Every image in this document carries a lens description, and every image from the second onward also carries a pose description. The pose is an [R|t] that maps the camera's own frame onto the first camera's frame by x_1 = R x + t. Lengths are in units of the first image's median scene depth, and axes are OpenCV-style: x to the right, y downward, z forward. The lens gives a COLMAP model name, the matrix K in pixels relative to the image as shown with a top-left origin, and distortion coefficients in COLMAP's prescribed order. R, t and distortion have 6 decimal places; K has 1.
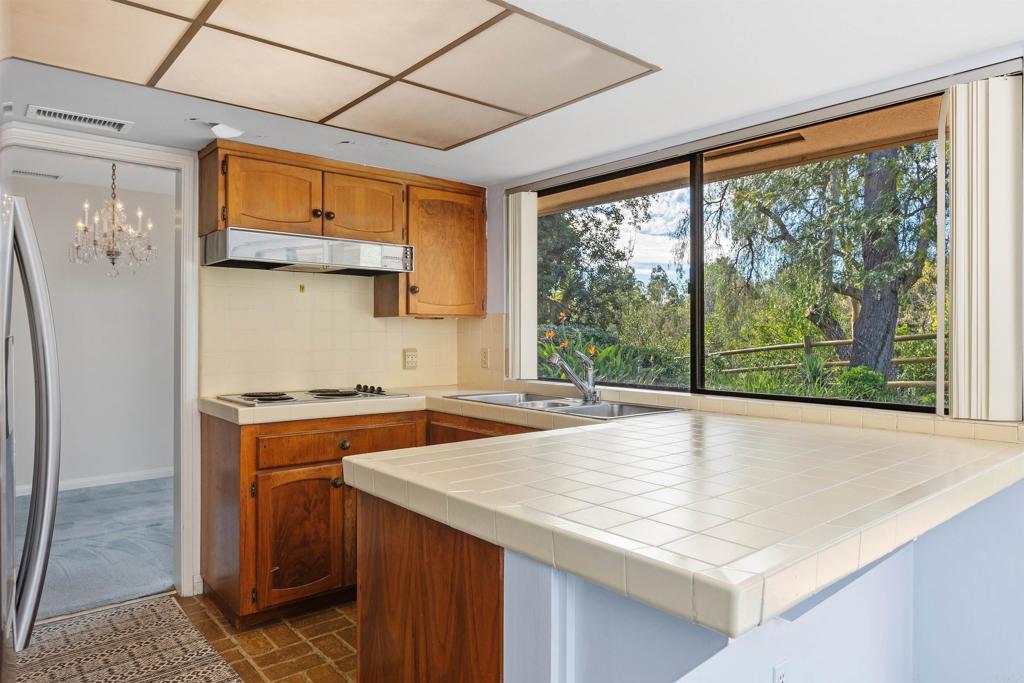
lens RADIAL K [[655.6, 0, 513.3], [0, 655.6, 336.7], [0, 0, 1]] dist [-0.000962, -0.000008]
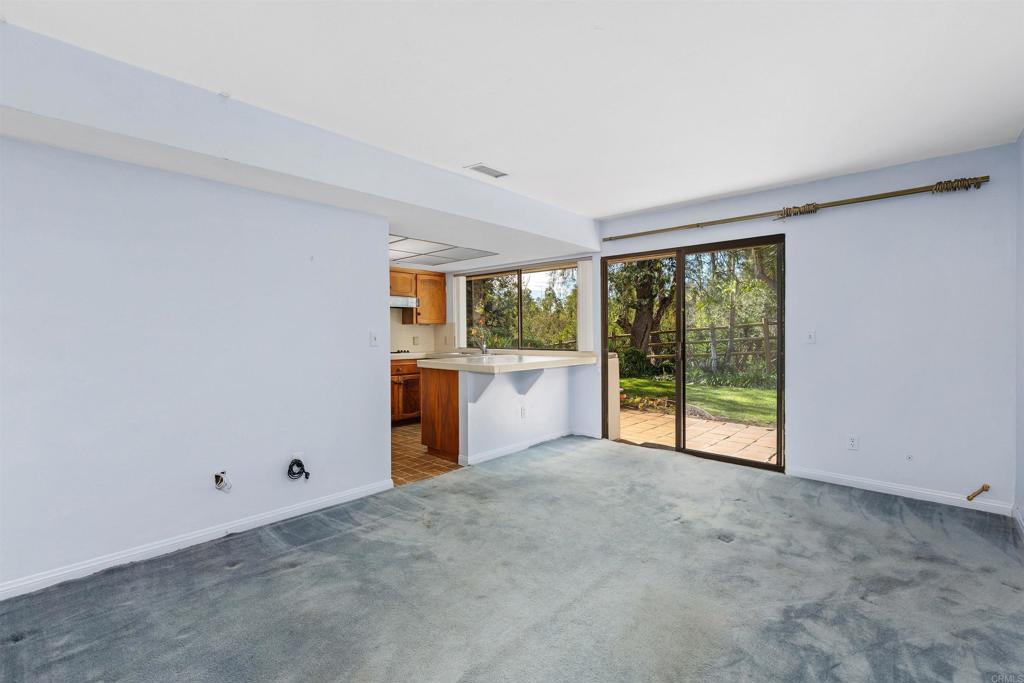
lens RADIAL K [[450.0, 0, 510.9], [0, 450.0, 334.8], [0, 0, 1]] dist [-0.000937, 0.000005]
pose [[0.991492, -0.006632, 0.130002, -0.019951], [0.006657, 0.999978, 0.000243, 0.011913], [-0.130001, 0.000624, 0.991514, -0.756269]]
